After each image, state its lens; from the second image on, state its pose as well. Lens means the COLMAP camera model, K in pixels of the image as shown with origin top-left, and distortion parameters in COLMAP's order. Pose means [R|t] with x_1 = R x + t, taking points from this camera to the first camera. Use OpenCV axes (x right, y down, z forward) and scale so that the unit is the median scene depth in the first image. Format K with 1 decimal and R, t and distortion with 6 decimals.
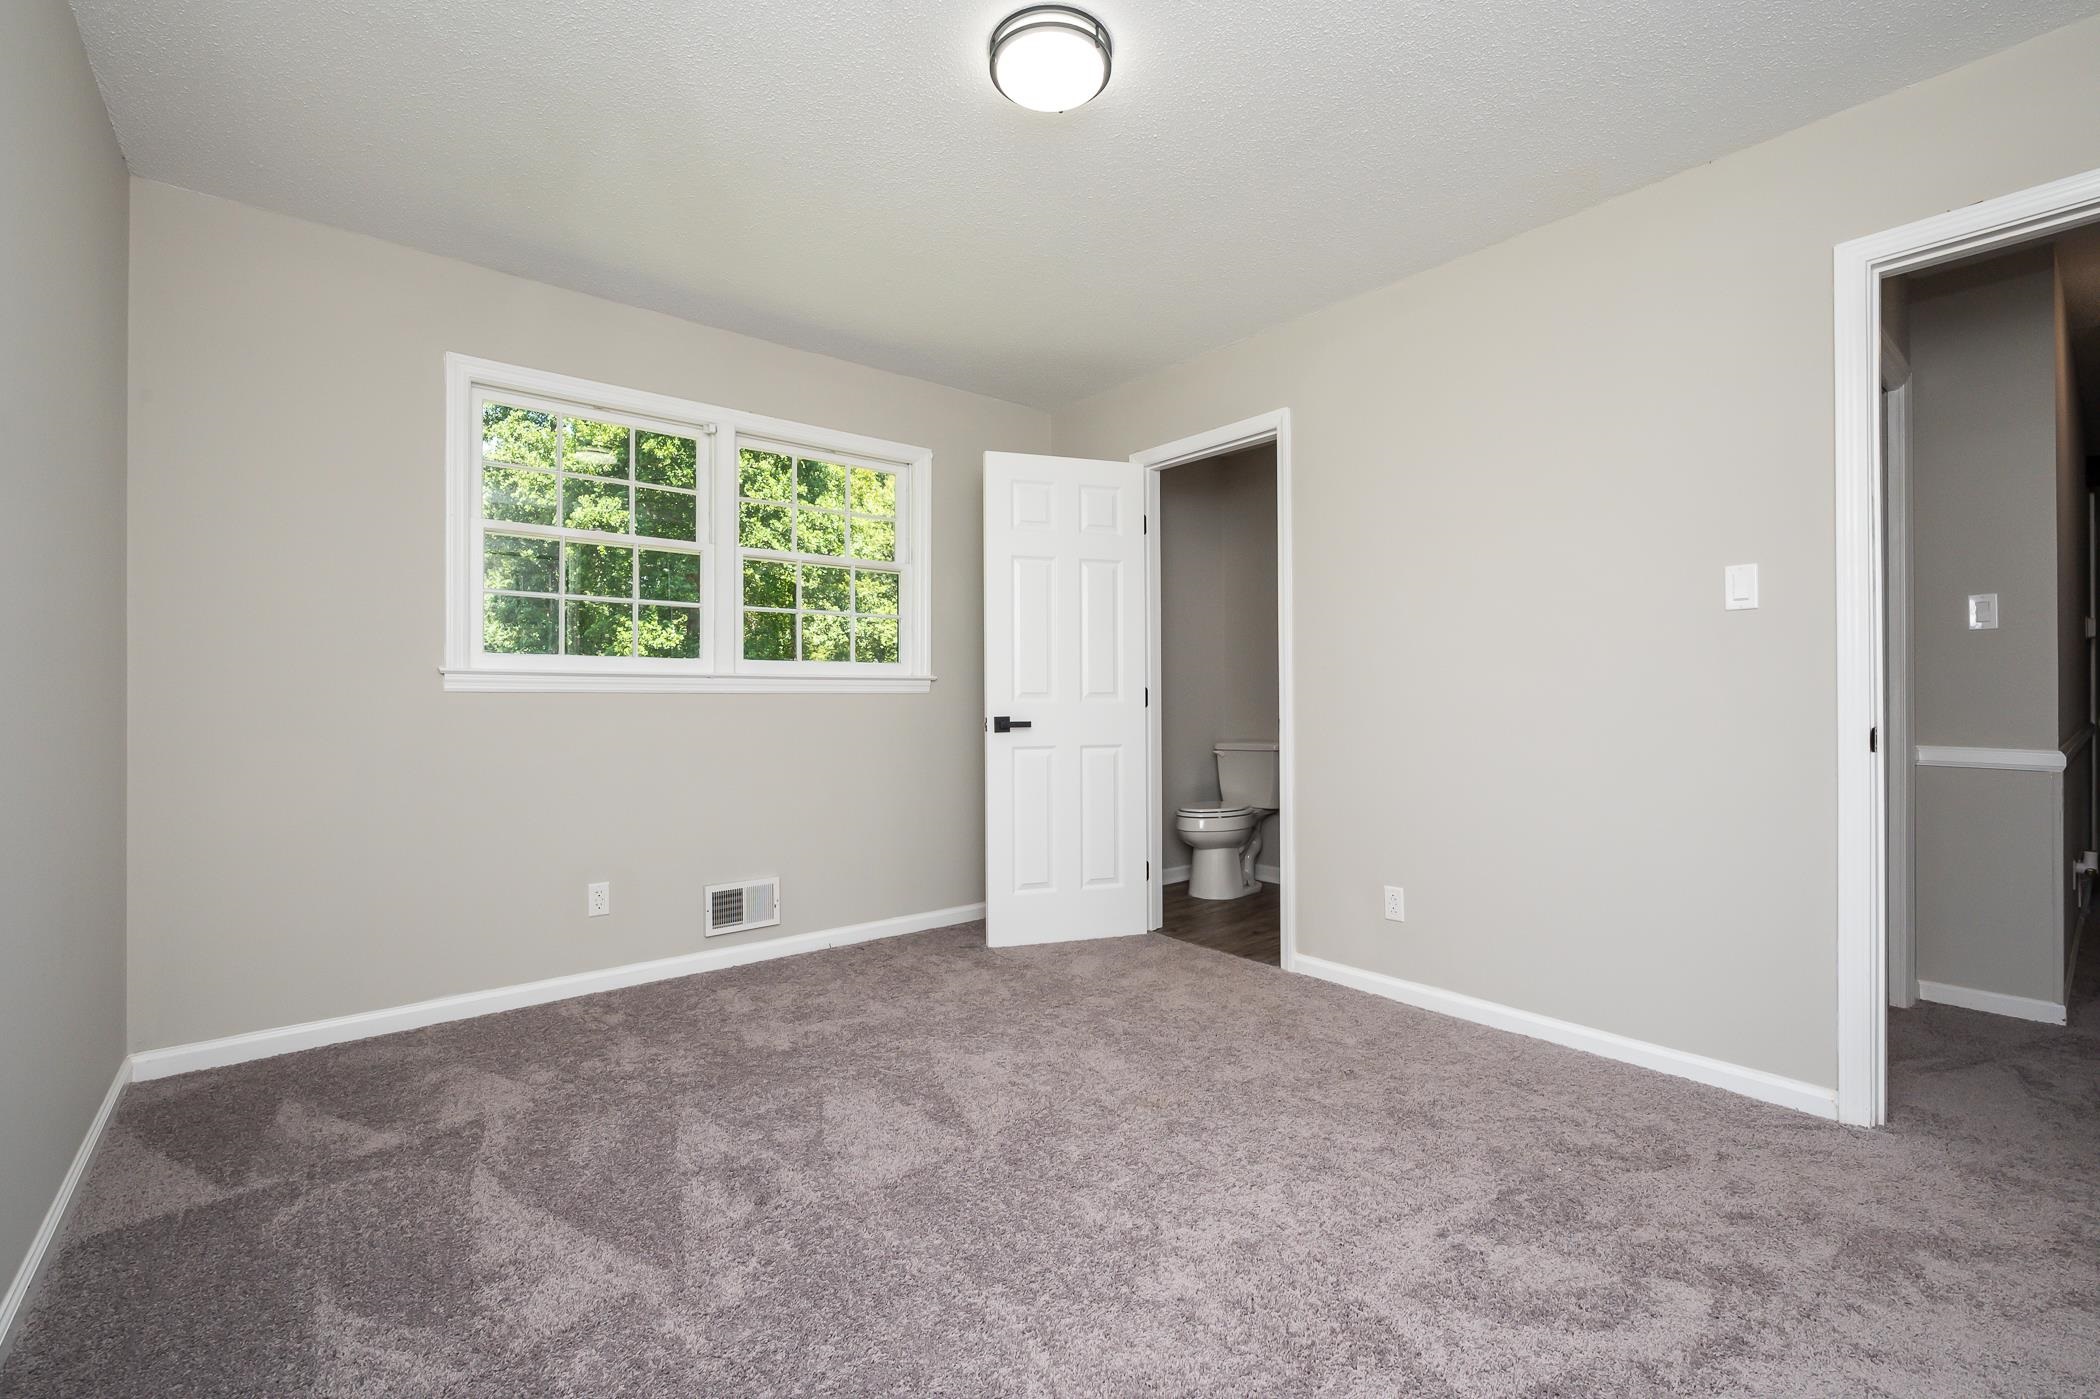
lens RADIAL K [[897.5, 0, 1037.5], [0, 897.5, 702.6], [0, 0, 1]] dist [-0.000807, 0.000358]
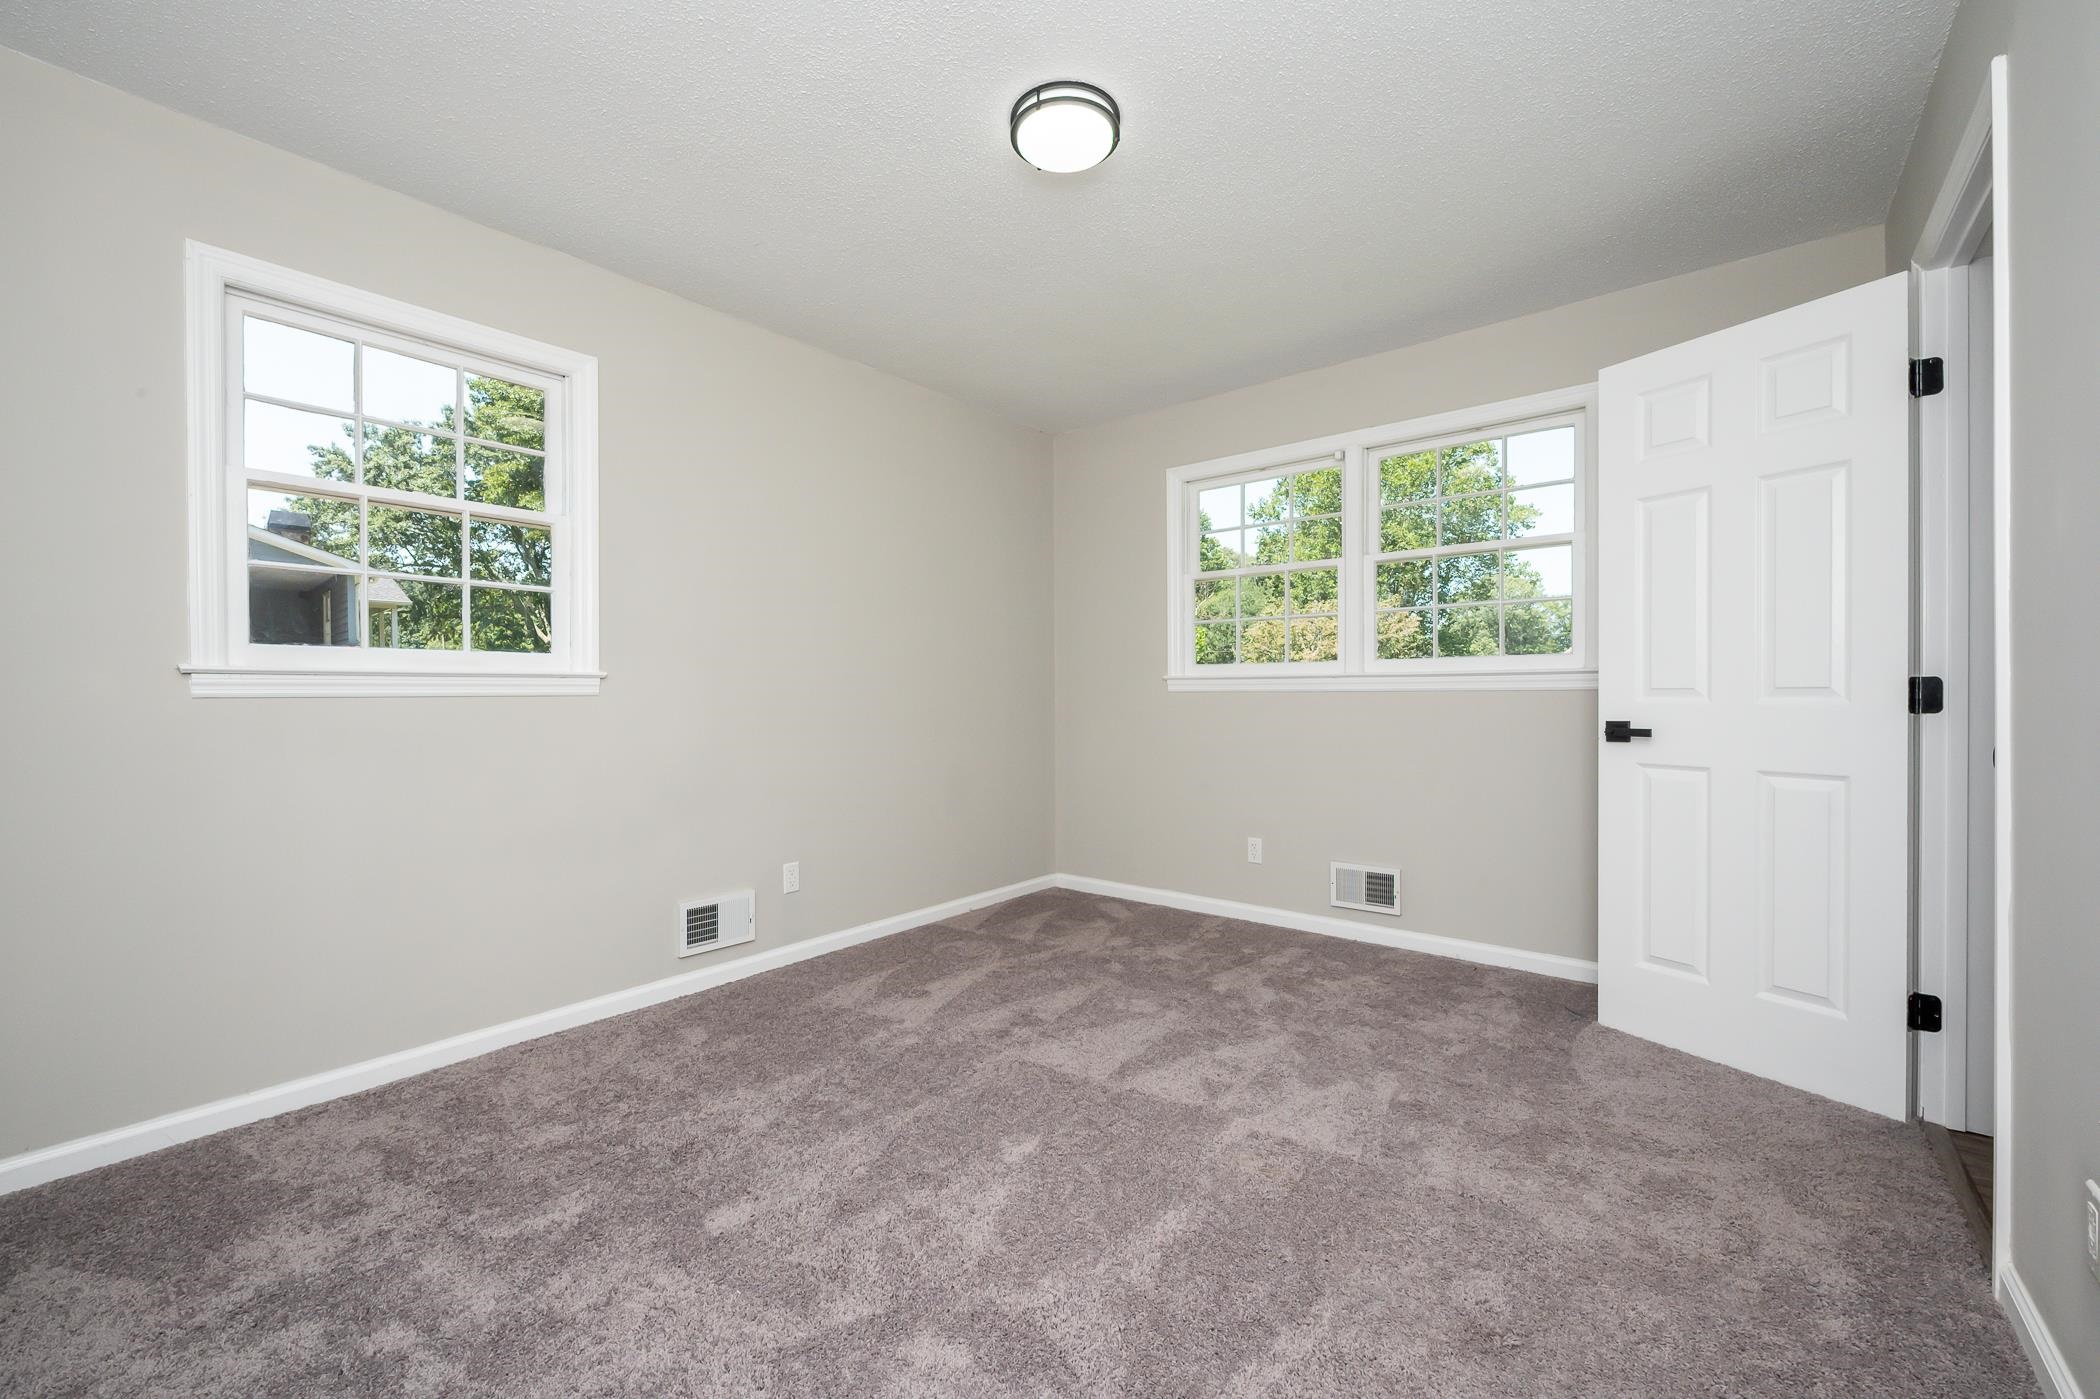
lens RADIAL K [[830.6, 0, 1050.3], [0, 830.6, 705.9], [0, 0, 1]] dist [0.002690, 0.000087]
pose [[0.206156, 0.014828, -0.978407, 0.622200], [0.000382, 0.999884, 0.015234, -0.008587], [0.978519, -0.003514, 0.206127, 0.463031]]
